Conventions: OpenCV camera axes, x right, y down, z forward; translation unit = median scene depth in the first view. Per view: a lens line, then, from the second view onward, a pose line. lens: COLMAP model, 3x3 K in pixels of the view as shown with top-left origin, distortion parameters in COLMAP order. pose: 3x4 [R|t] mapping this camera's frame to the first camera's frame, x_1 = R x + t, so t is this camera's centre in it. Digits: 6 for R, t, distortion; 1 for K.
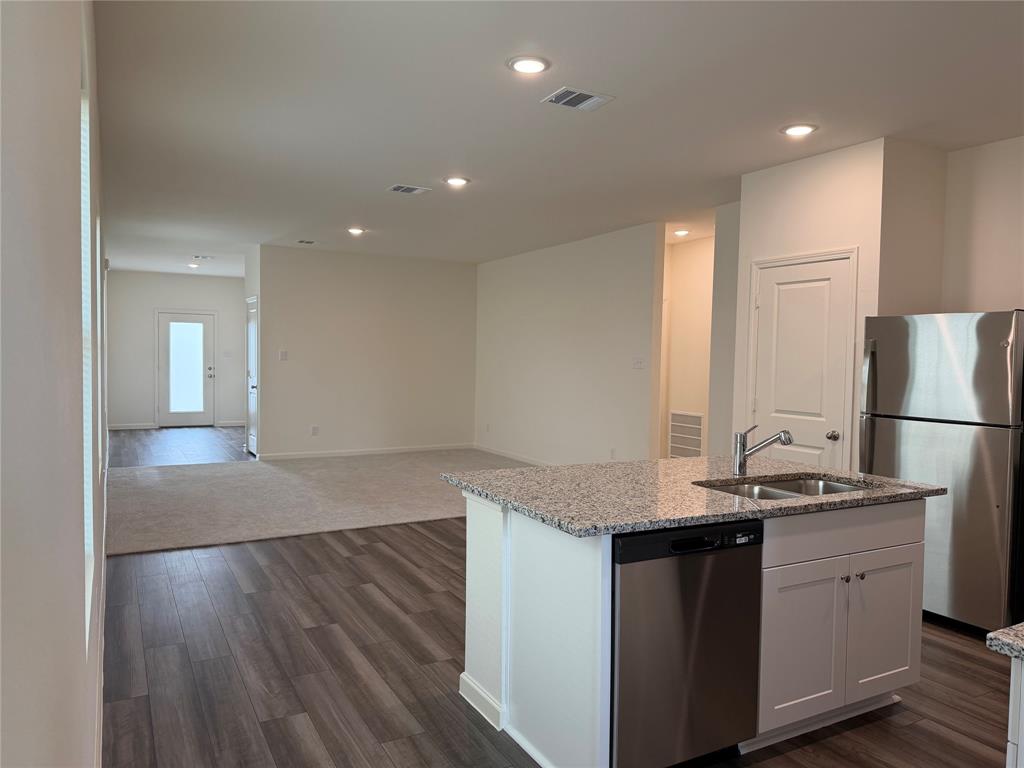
lens RADIAL K [[728.3, 0, 514.6], [0, 728.3, 379.1], [0, 0, 1]] dist [0.034329, -0.043665]
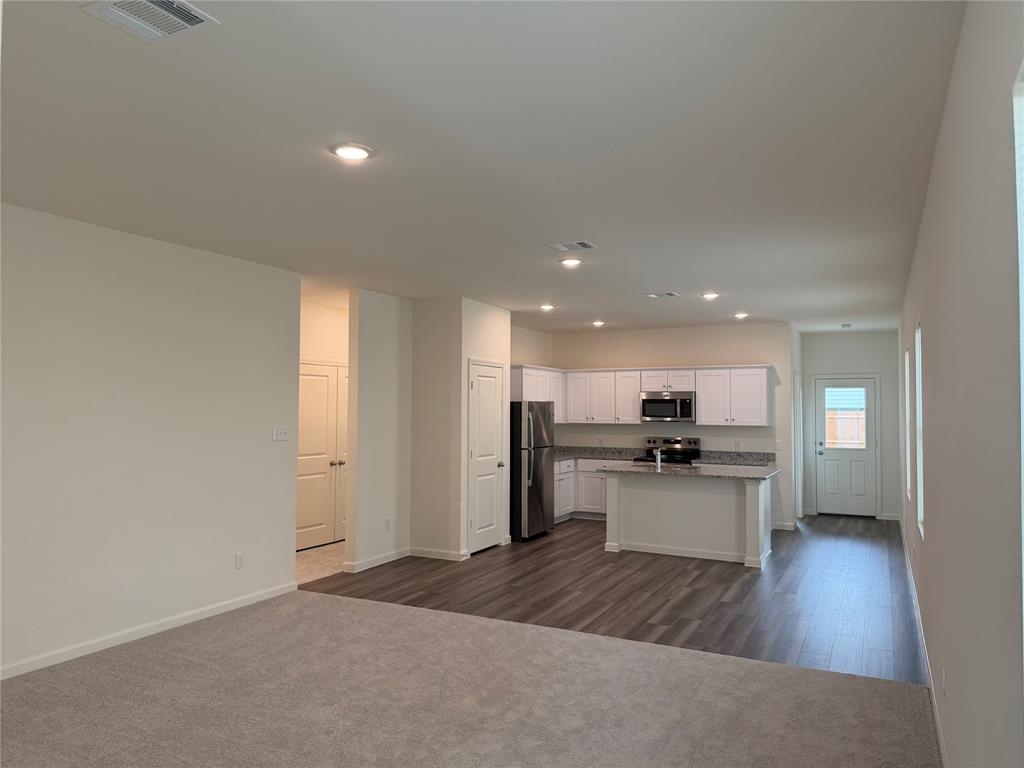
lens RADIAL K [[728.3, 0, 493.1], [0, 728.3, 378.1], [0, 0, 1]] dist [0.034329, -0.043665]
pose [[-0.545413, 0.004681, 0.838154, -0.981836], [0.008967, 0.999960, 0.000250, -0.126299], [-0.838119, 0.007652, -0.545434, 1.848550]]
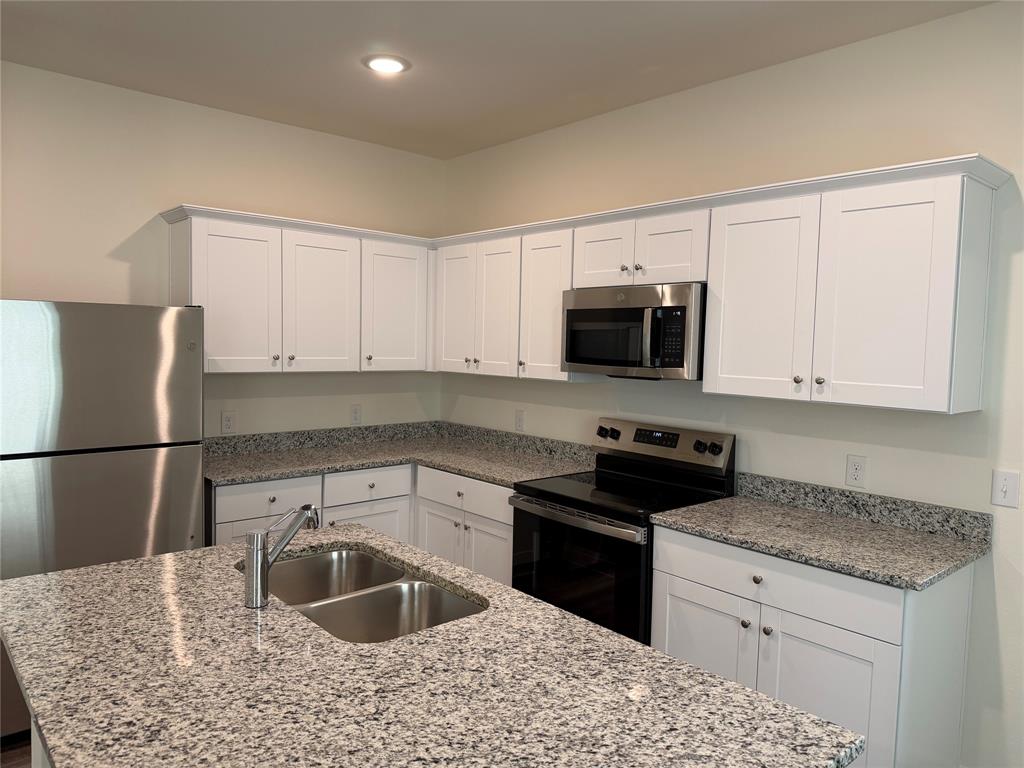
lens RADIAL K [[728.3, 0, 514.6], [0, 728.3, 389.8], [0, 0, 1]] dist [0.034329, -0.043665]
pose [[-0.229892, -0.099911, 0.968074, -0.164578], [0.003574, 0.994623, 0.103499, -0.058812], [-0.973210, 0.027254, -0.228299, 0.595534]]
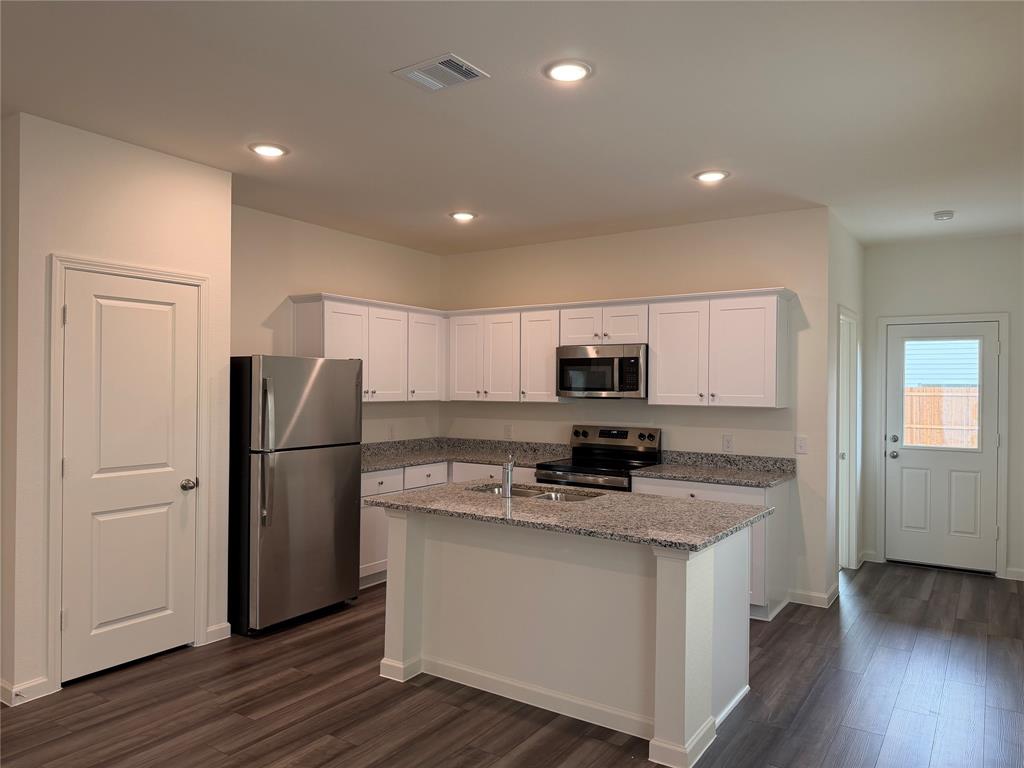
lens RADIAL K [[728.3, 0, 507.8], [0, 728.3, 381.8], [0, 0, 1]] dist [0.034329, -0.043665]
pose [[-0.458179, -0.025319, 0.888499, -0.480846], [0.010966, 0.999357, 0.034133, -0.066534], [-0.888792, 0.025382, -0.457607, 0.983848]]
